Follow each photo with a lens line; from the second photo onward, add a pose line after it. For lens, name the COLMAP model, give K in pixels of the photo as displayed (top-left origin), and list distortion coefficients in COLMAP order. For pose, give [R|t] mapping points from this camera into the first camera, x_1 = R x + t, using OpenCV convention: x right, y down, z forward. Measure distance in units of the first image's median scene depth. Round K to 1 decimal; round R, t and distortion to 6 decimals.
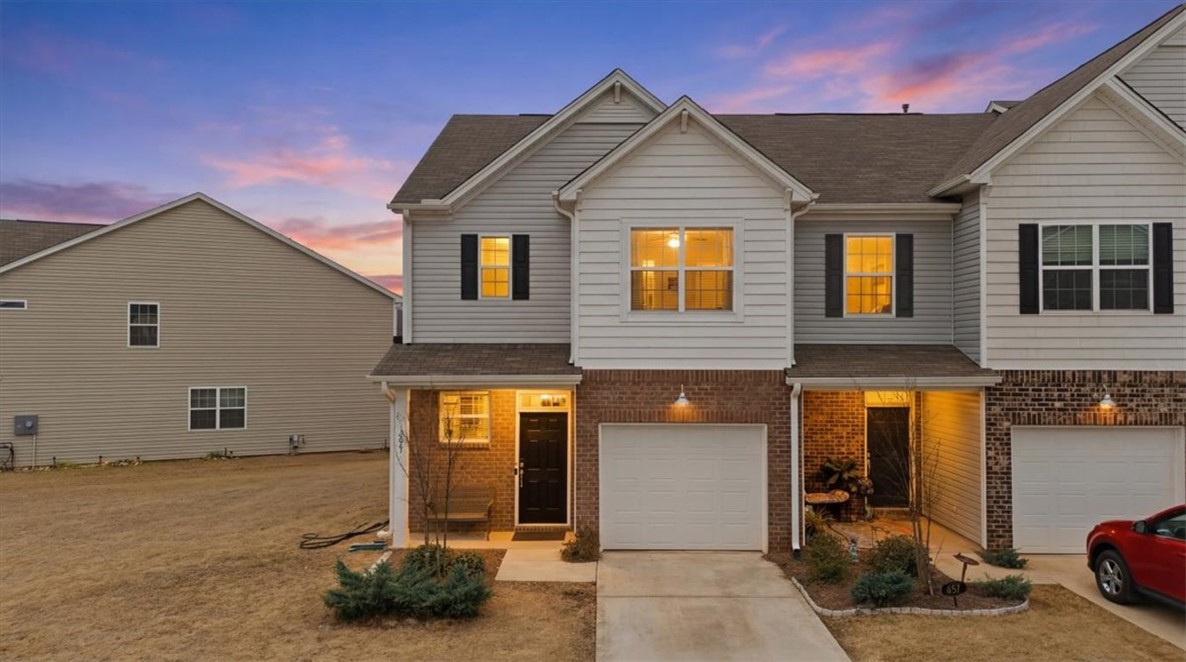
lens RADIAL K [[867.2, 0, 593.0], [0, 867.2, 331.0], [0, 0, 1]] dist [0.045424, -0.004089]
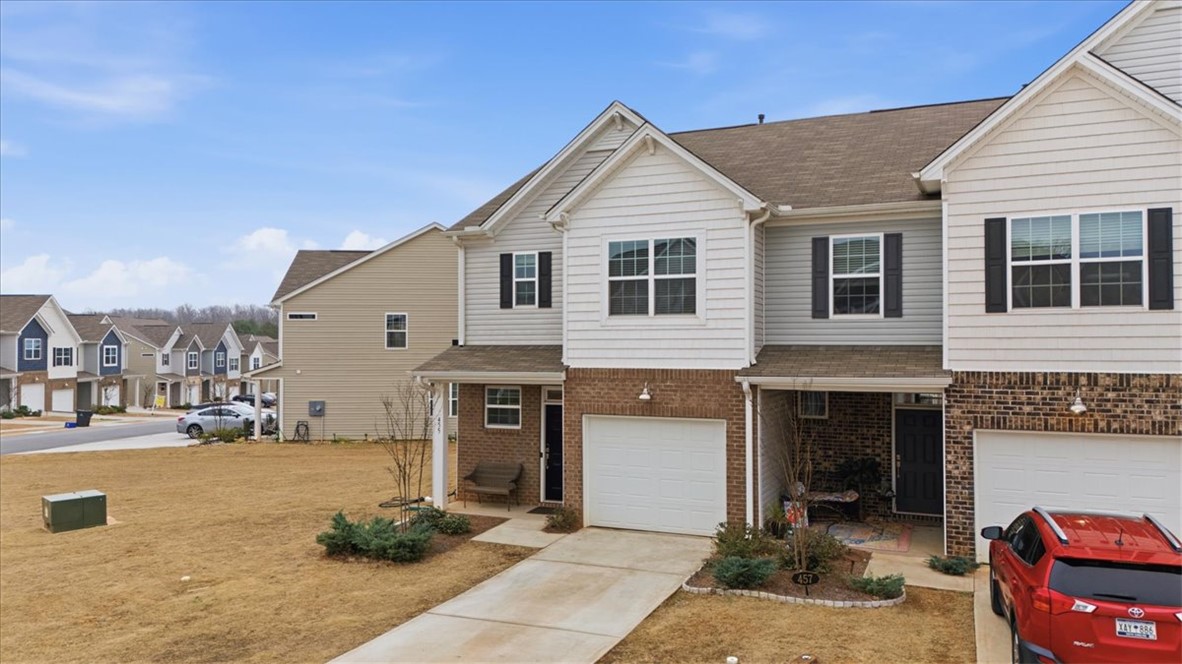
lens RADIAL K [[859.0, 0, 594.0], [0, 859.0, 335.2], [0, 0, 1]] dist [0.067410, -0.042367]
pose [[0.920835, -0.007510, -0.389881, 0.463616], [0.008700, 0.999961, 0.001287, -0.000070], [0.389856, -0.004578, 0.920864, -0.039894]]
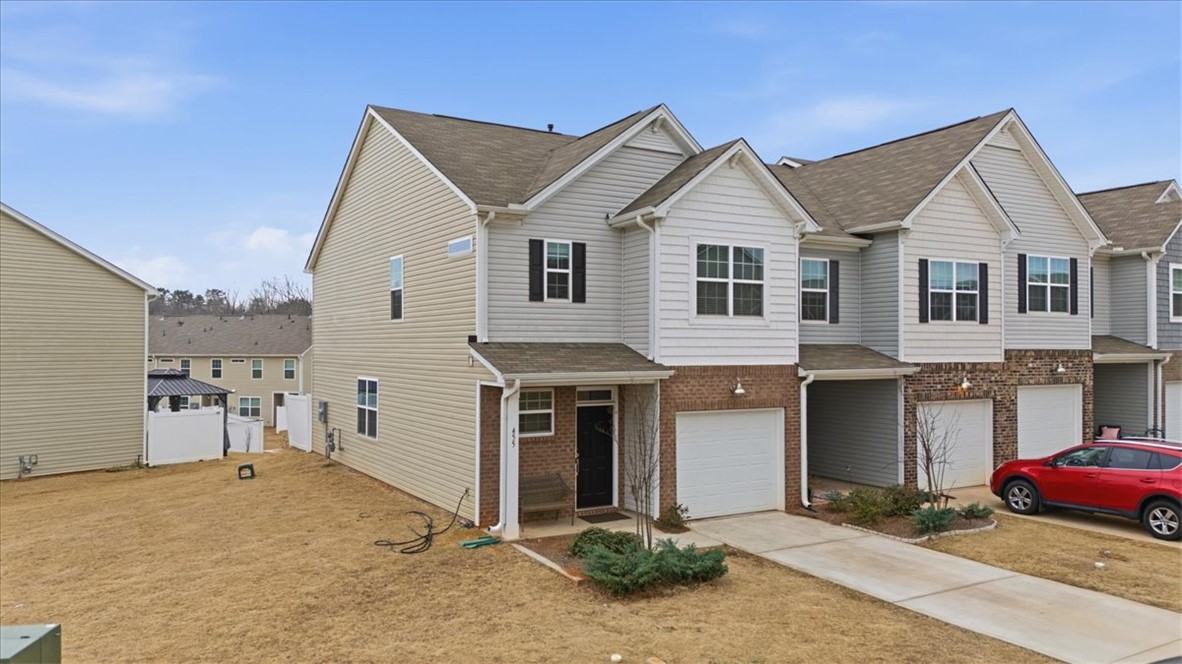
lens RADIAL K [[859.0, 0, 594.0], [0, 859.0, 335.2], [0, 0, 1]] dist [0.067410, -0.042367]
pose [[0.860733, 0.006906, 0.509010, -0.668066], [-0.009441, 0.999953, 0.002397, 0.002067], [-0.508970, -0.006869, 0.860757, 0.070182]]
